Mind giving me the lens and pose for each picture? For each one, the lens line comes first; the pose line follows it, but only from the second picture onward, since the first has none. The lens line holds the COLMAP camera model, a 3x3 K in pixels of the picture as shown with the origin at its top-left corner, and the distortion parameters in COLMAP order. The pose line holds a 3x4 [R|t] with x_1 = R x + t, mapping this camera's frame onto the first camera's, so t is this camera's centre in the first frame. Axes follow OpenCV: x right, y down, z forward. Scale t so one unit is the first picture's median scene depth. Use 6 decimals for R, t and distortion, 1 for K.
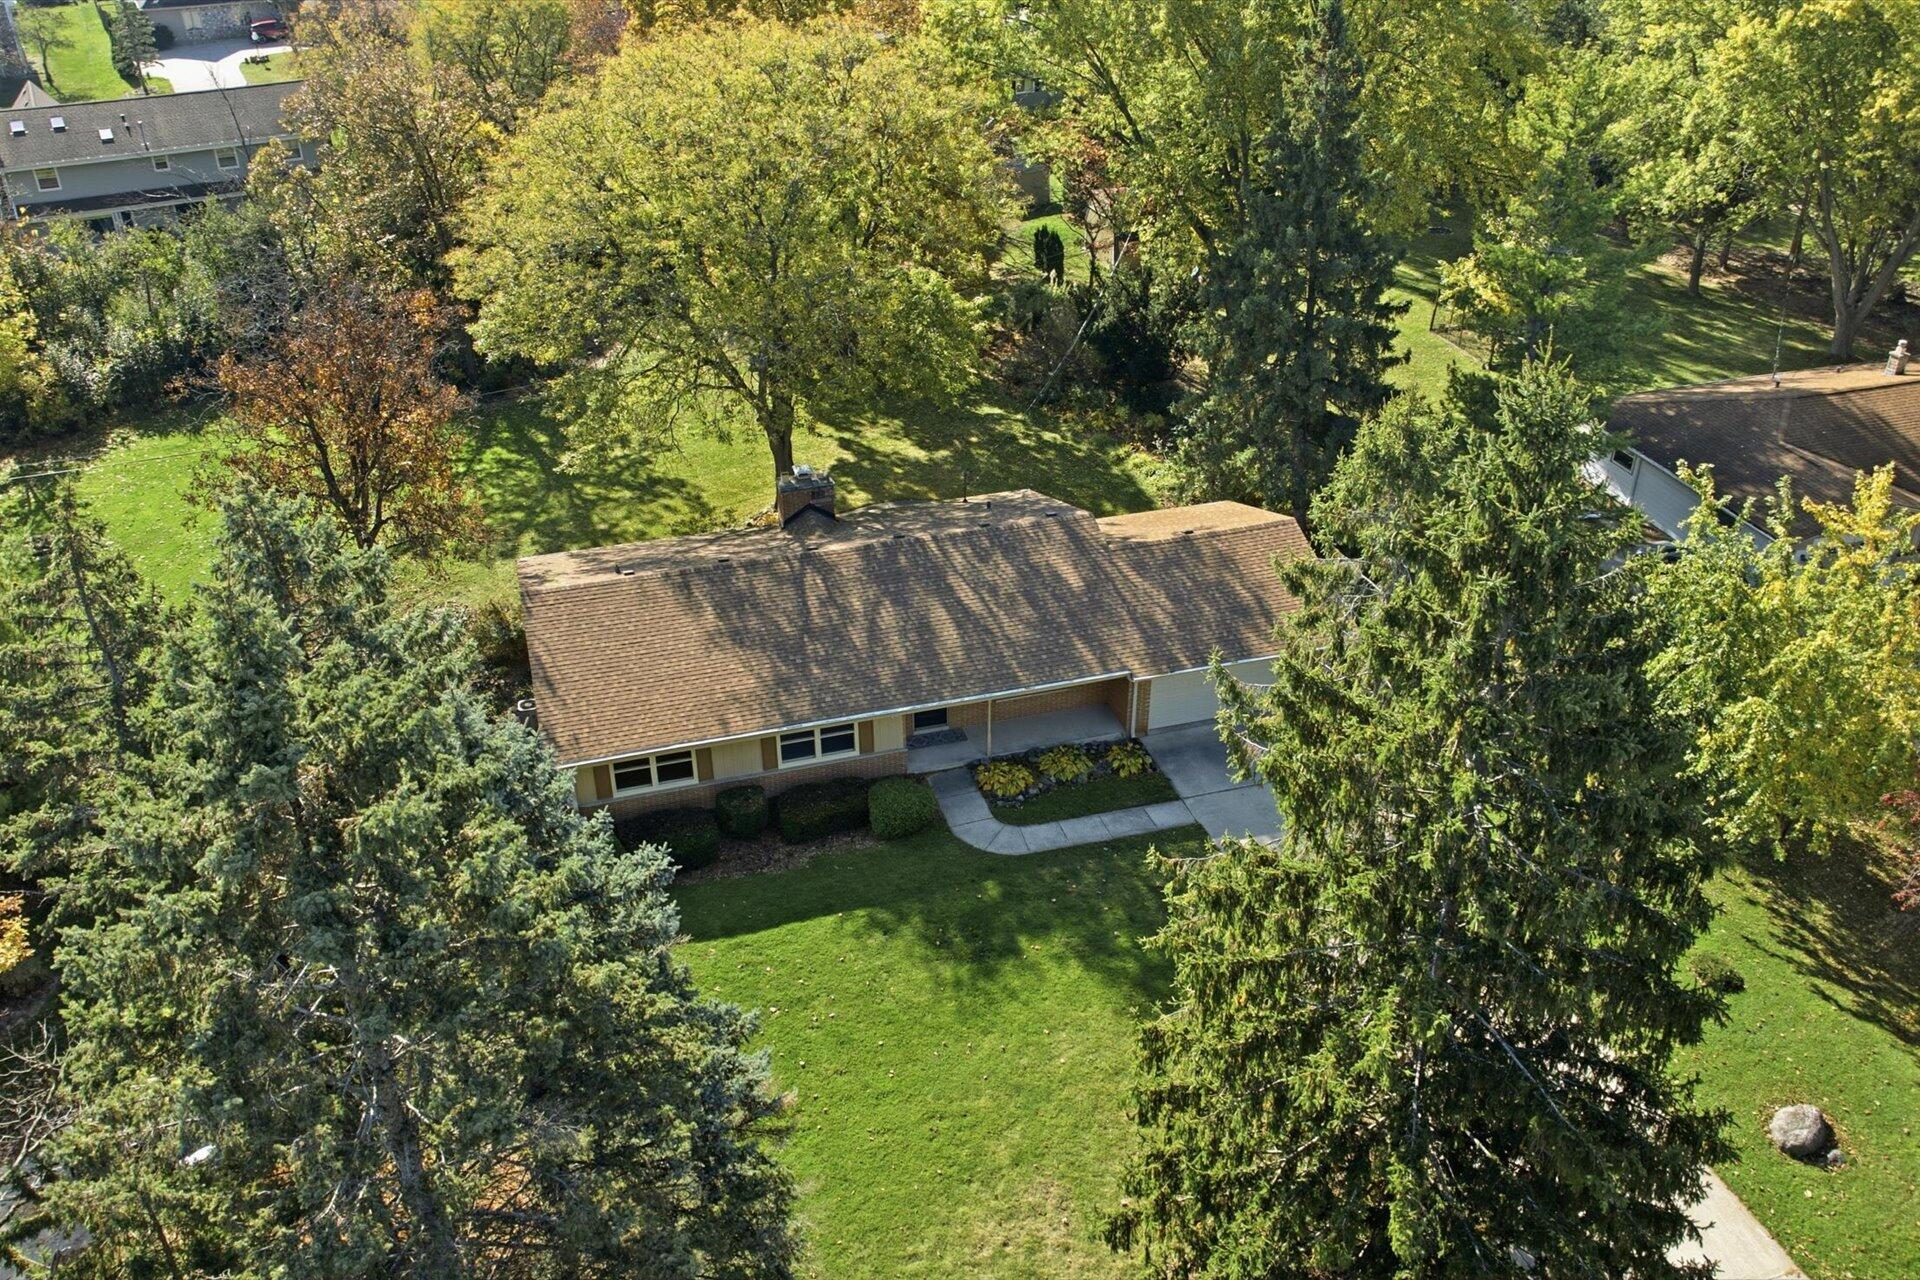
lens RADIAL K [[1598.7, 0, 961.6], [0, 1598.7, 641.9], [0, 0, 1]] dist [-0.022564, 0.007507]
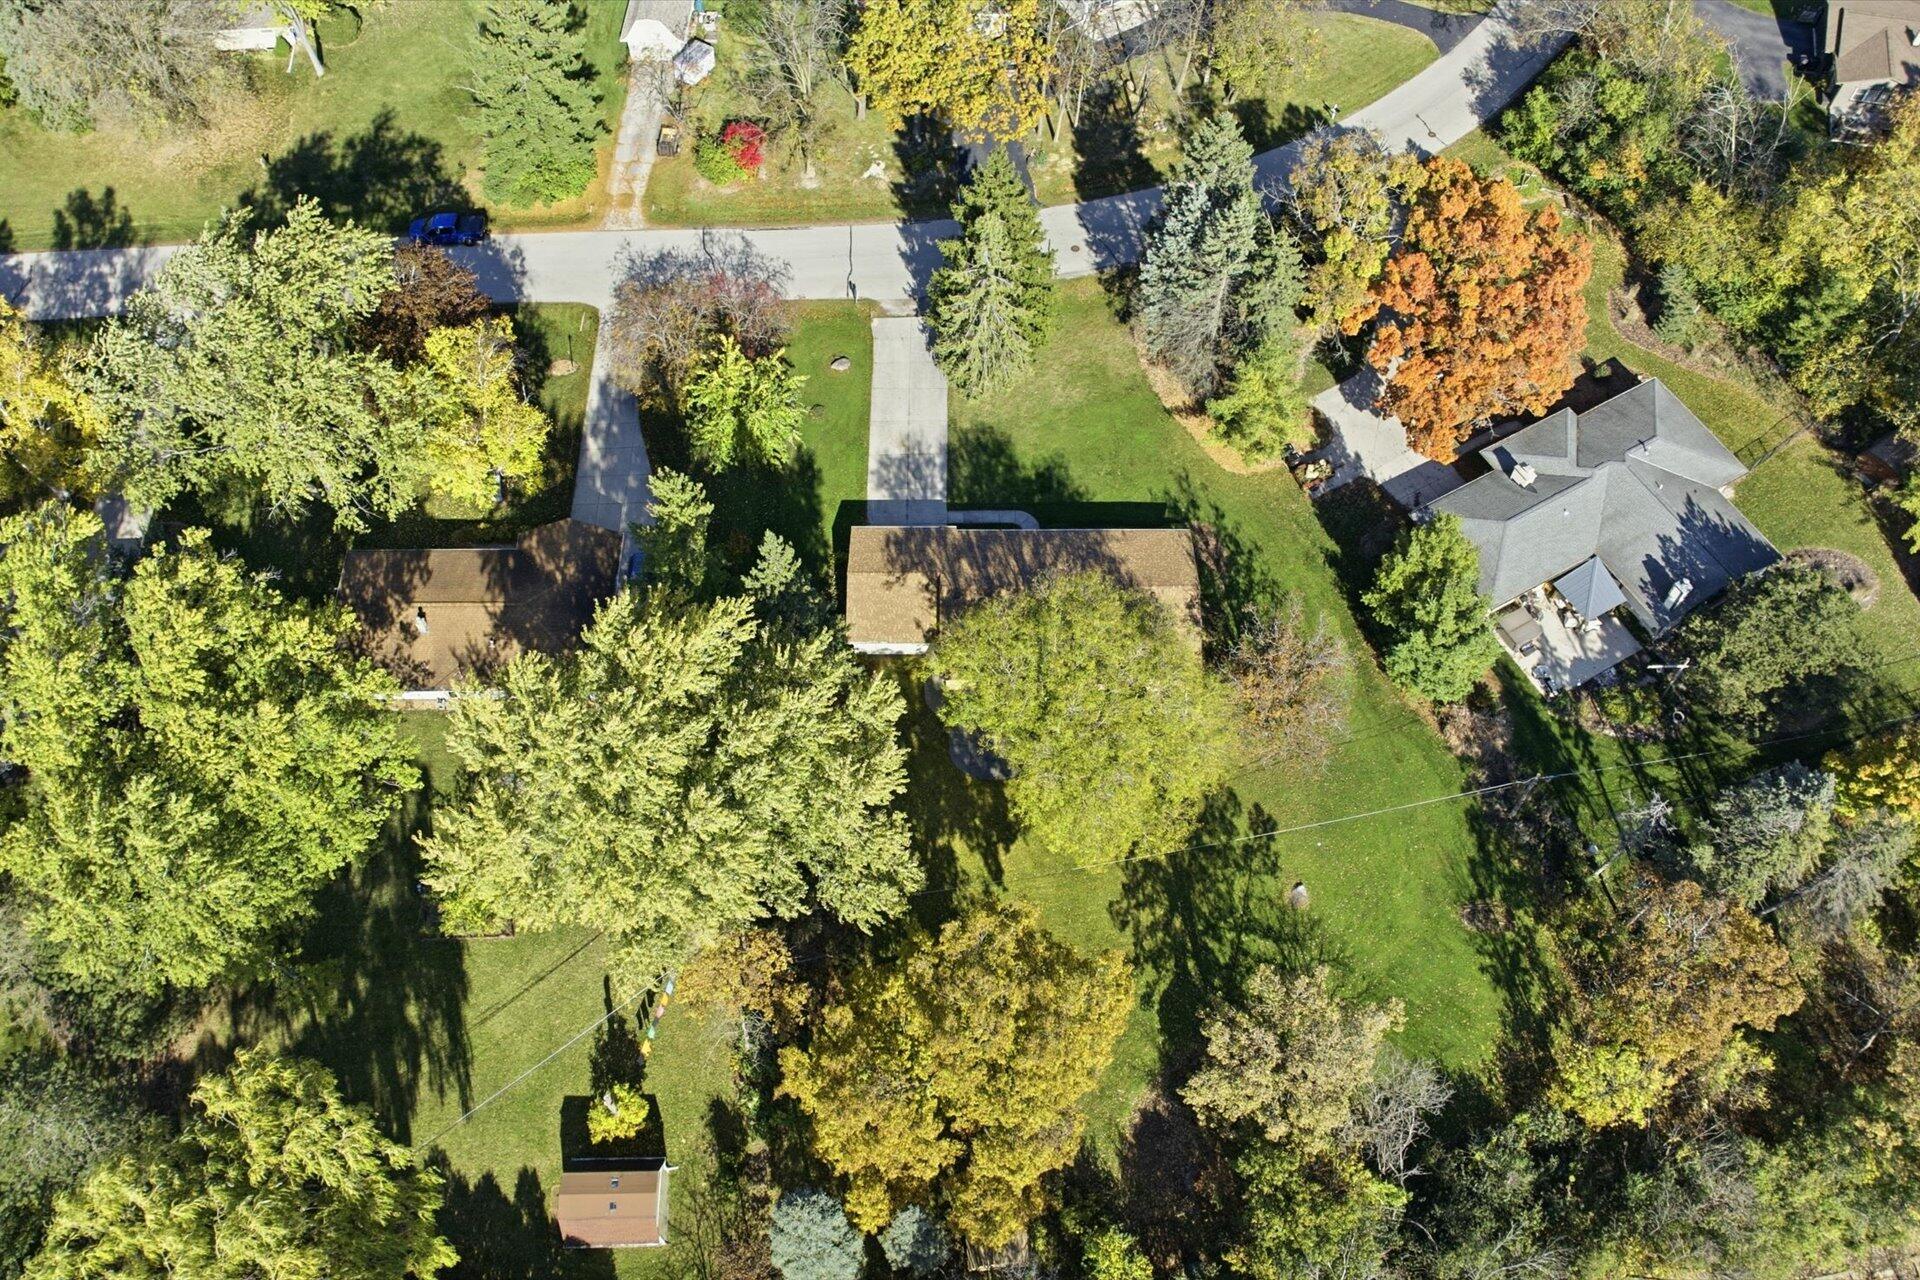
lens RADIAL K [[1582.6, 0, 960.0], [0, 1582.6, 640.0], [0, 0, 1]] dist [-0.005890, -0.020621]
pose [[-0.955802, -0.247076, 0.159362, -0.243885], [0.162911, 0.006152, 0.986622, -1.768248], [-0.244751, 0.968976, 0.034372, 0.802185]]
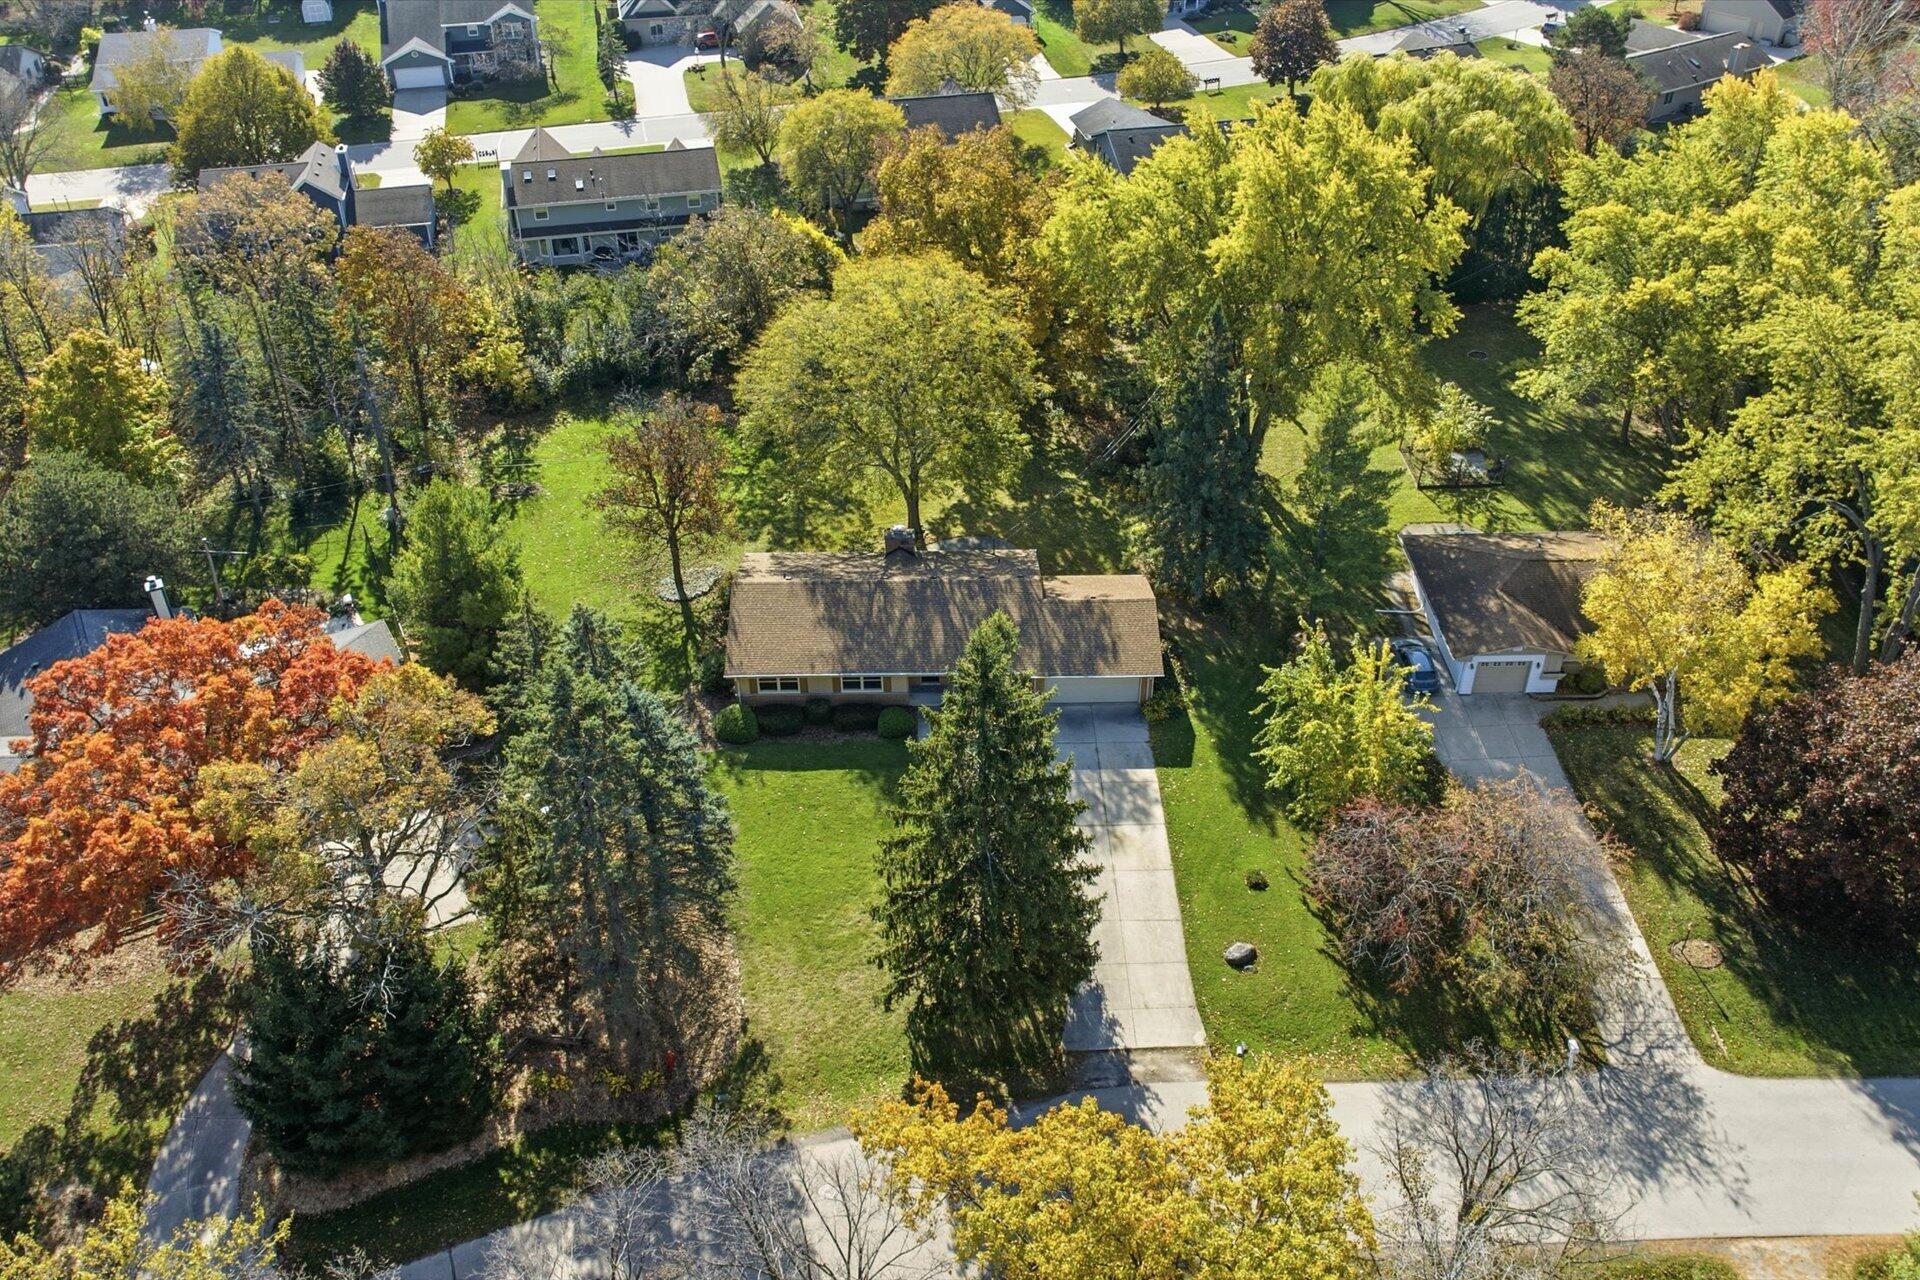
lens RADIAL K [[1582.6, 0, 960.0], [0, 1582.6, 640.0], [0, 0, 1]] dist [-0.005890, -0.020621]
pose [[0.961641, 0.160653, -0.222346, 0.324770], [-0.140407, 0.984600, 0.104152, -0.150678], [0.235654, -0.068938, 0.969389, -0.614639]]
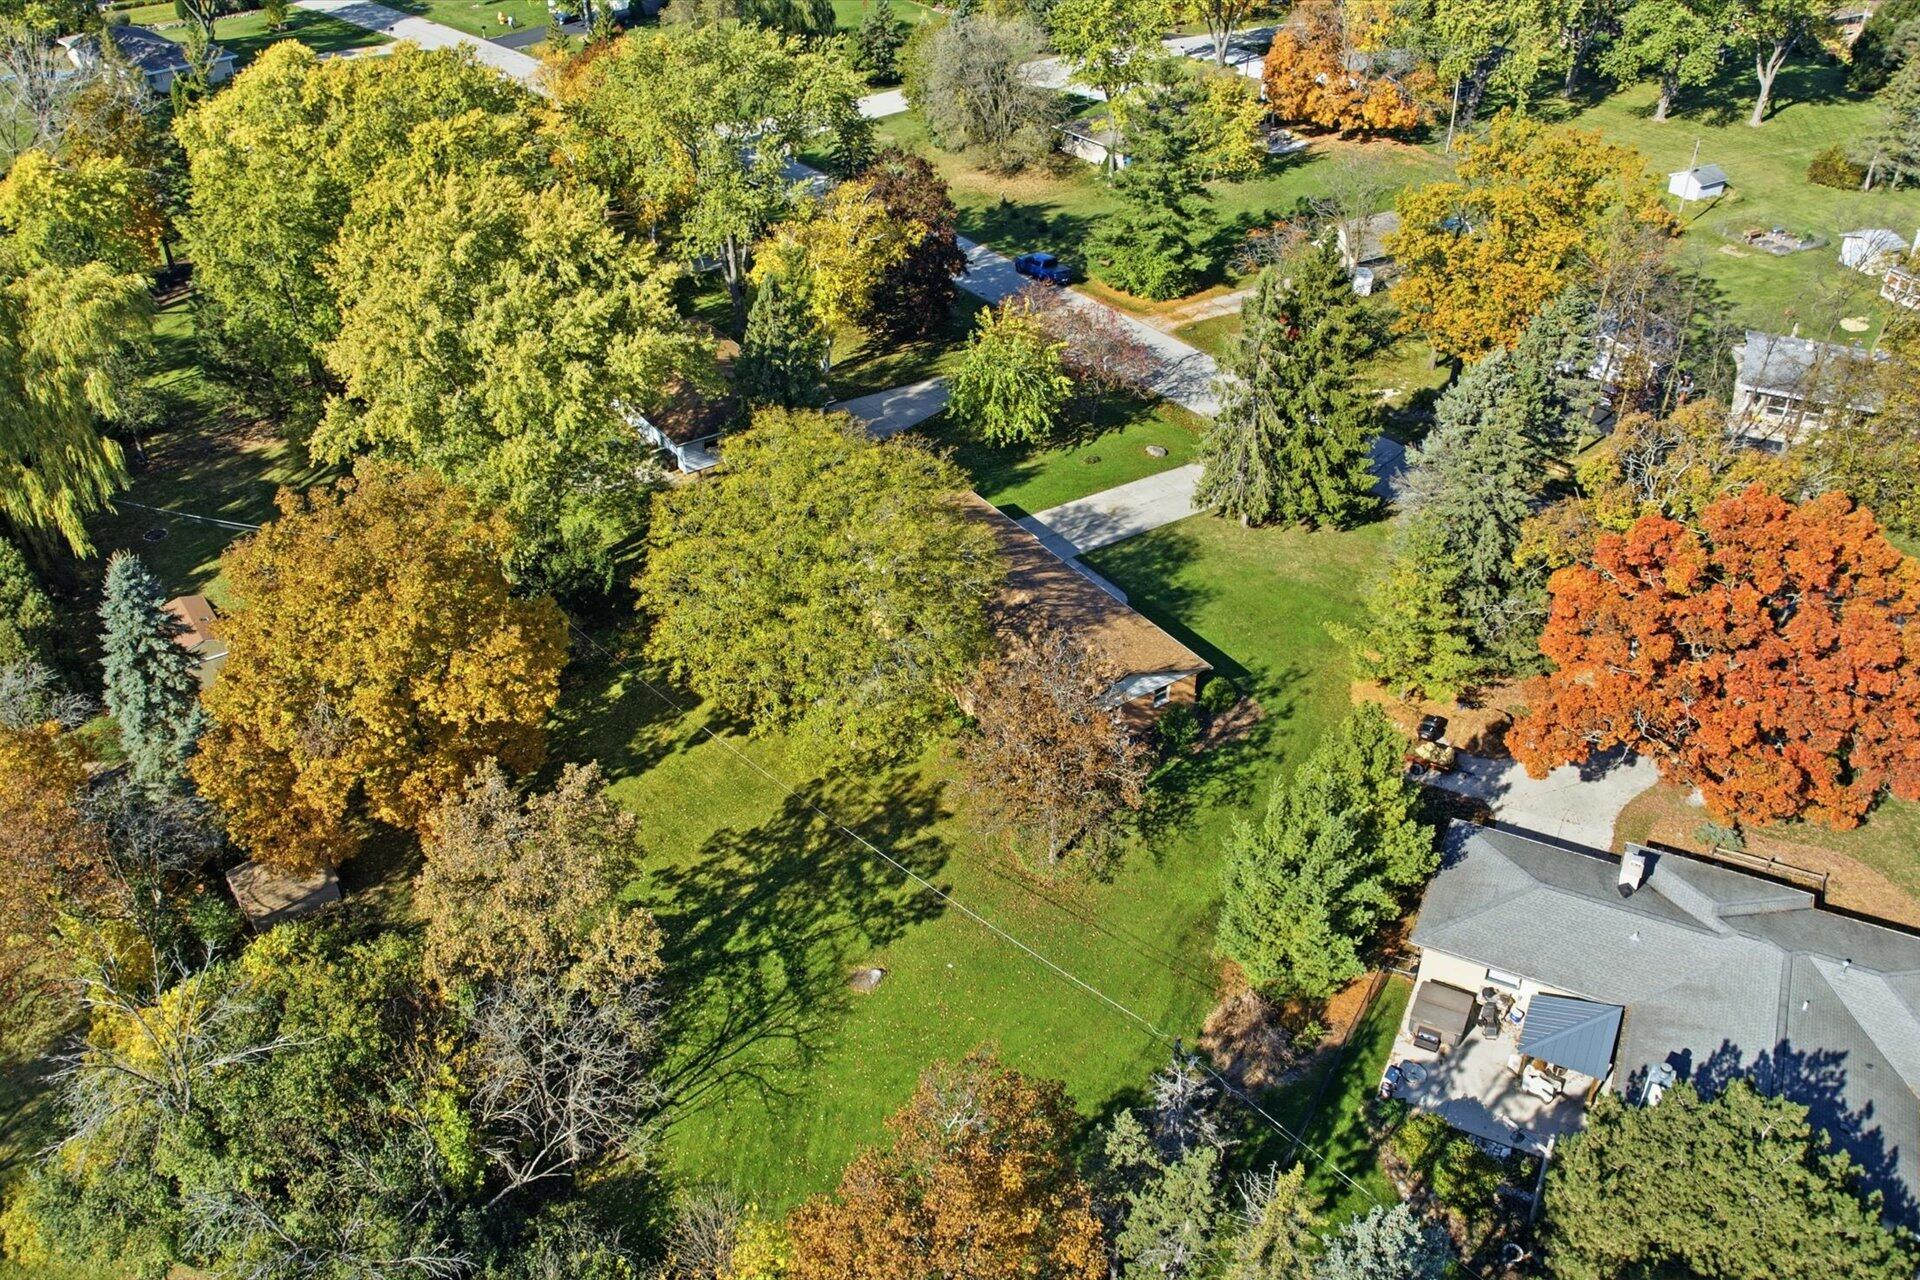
lens RADIAL K [[1570.8, 0, 958.8], [0, 1570.8, 657.1], [0, 0, 1]] dist [-0.003237, -0.060415]
pose [[-0.299195, -0.545795, 0.782681, -1.191570], [0.495759, 0.611938, 0.616243, -0.919271], [-0.815295, 0.572397, 0.087494, 0.734343]]
